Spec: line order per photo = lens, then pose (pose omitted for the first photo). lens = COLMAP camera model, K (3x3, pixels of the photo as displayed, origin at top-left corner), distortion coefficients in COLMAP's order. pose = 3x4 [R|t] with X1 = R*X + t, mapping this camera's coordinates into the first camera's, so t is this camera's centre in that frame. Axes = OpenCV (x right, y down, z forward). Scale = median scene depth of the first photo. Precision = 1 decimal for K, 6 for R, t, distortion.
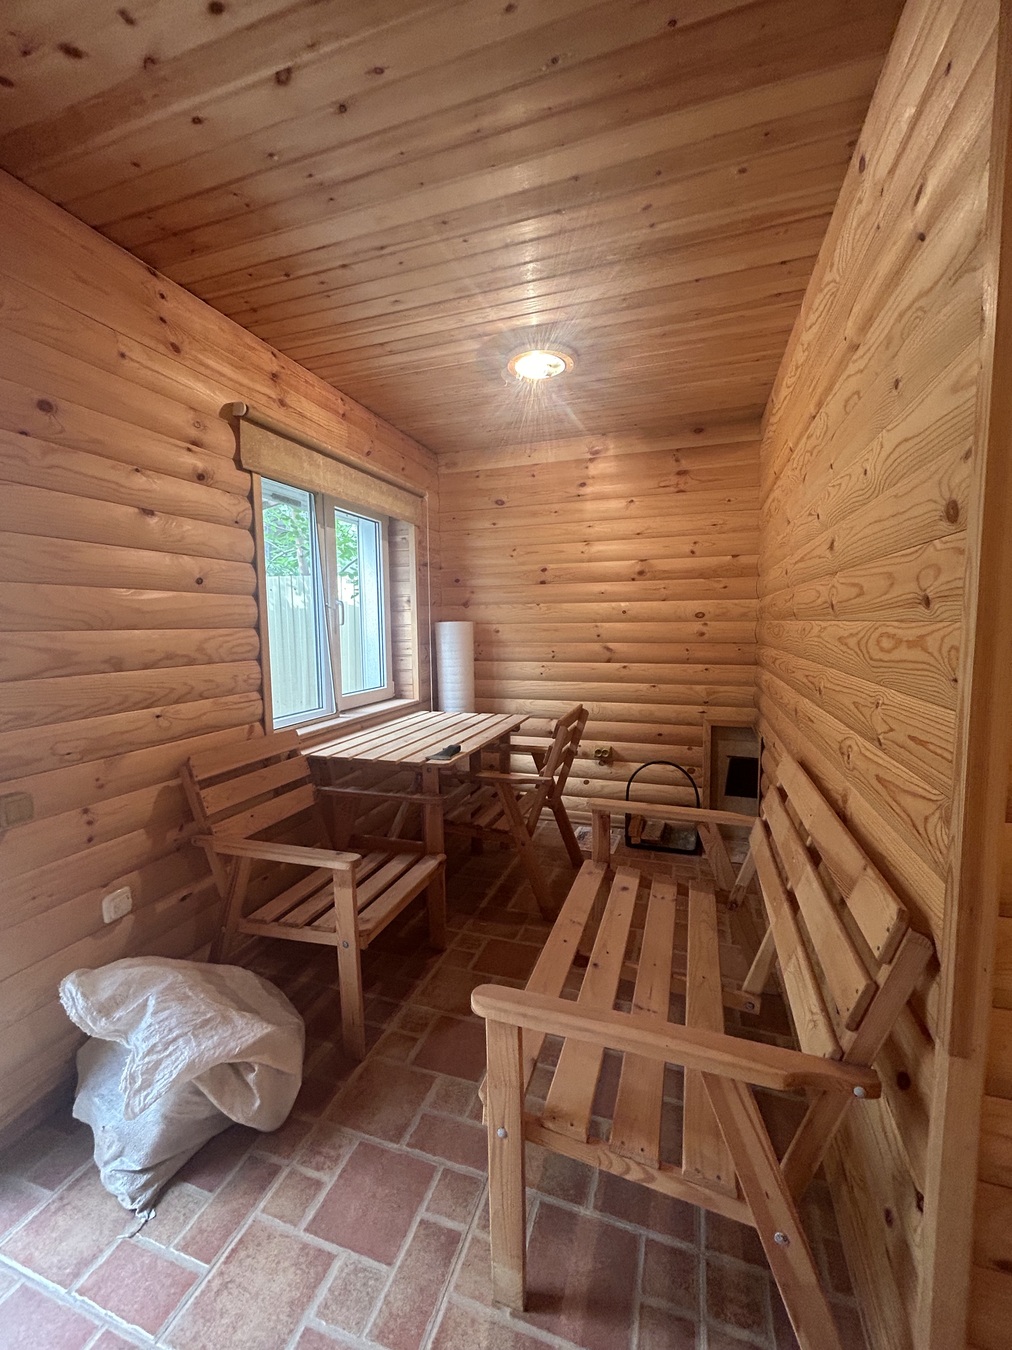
lens RADIAL K [[547.5, 0, 506.3], [0, 547.5, 674.2], [0, 0, 1]] dist [0.002263, -0.000416]
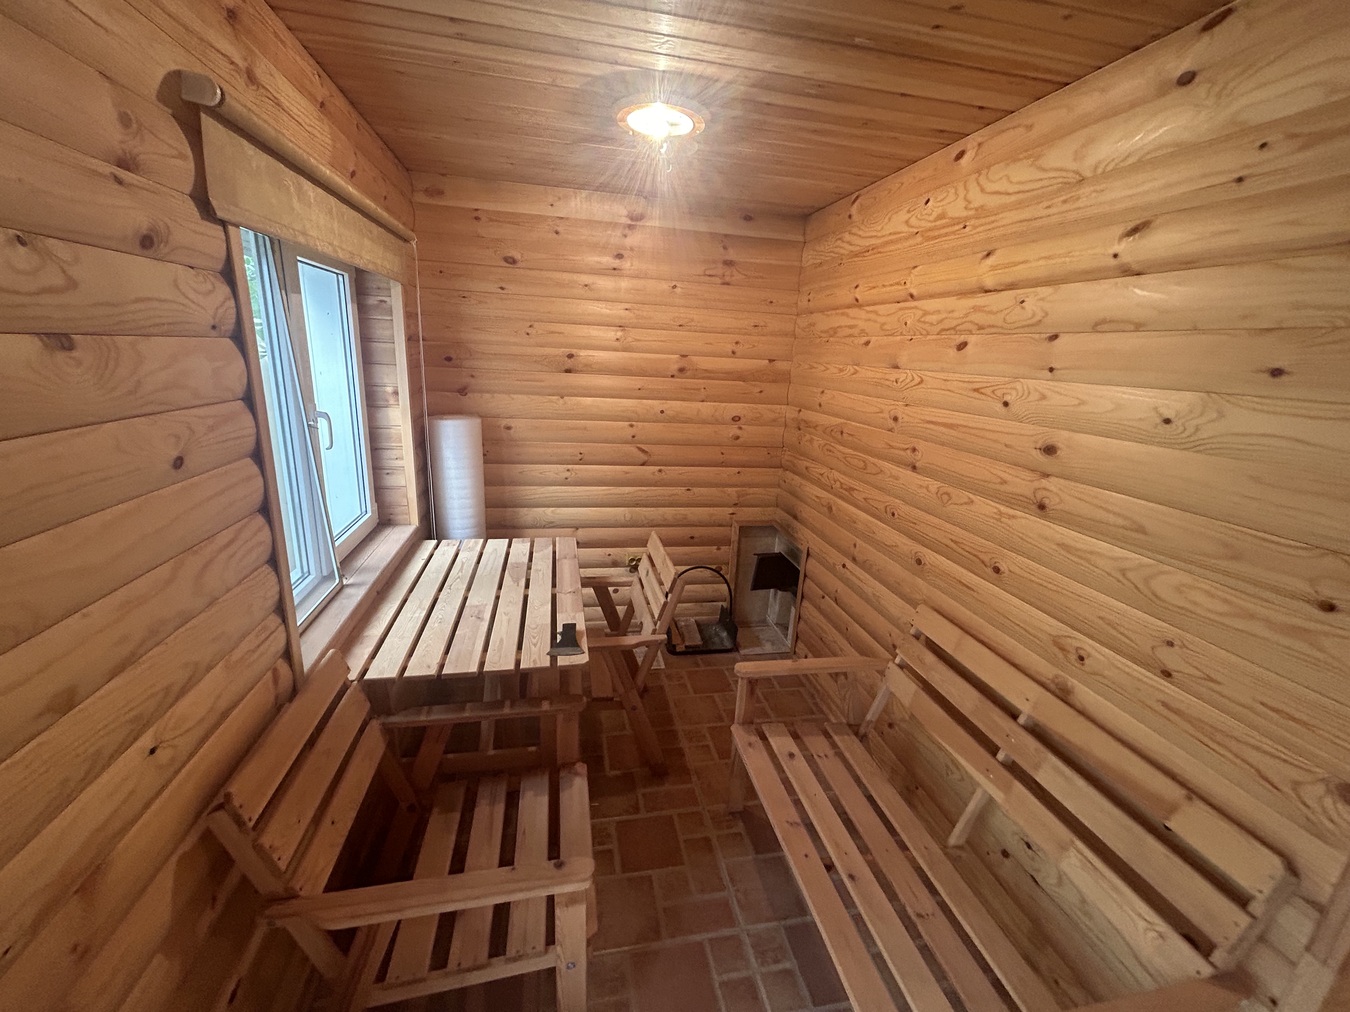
lens RADIAL K [[547.5, 0, 672.7], [0, 547.5, 503.8], [0, 0, 1]] dist [0.002263, -0.000416]
pose [[0.864152, -0.079239, 0.496954, -0.248483], [-0.016344, 0.982585, 0.185093, -0.138581], [-0.502966, -0.168070, 0.847808, 0.198491]]
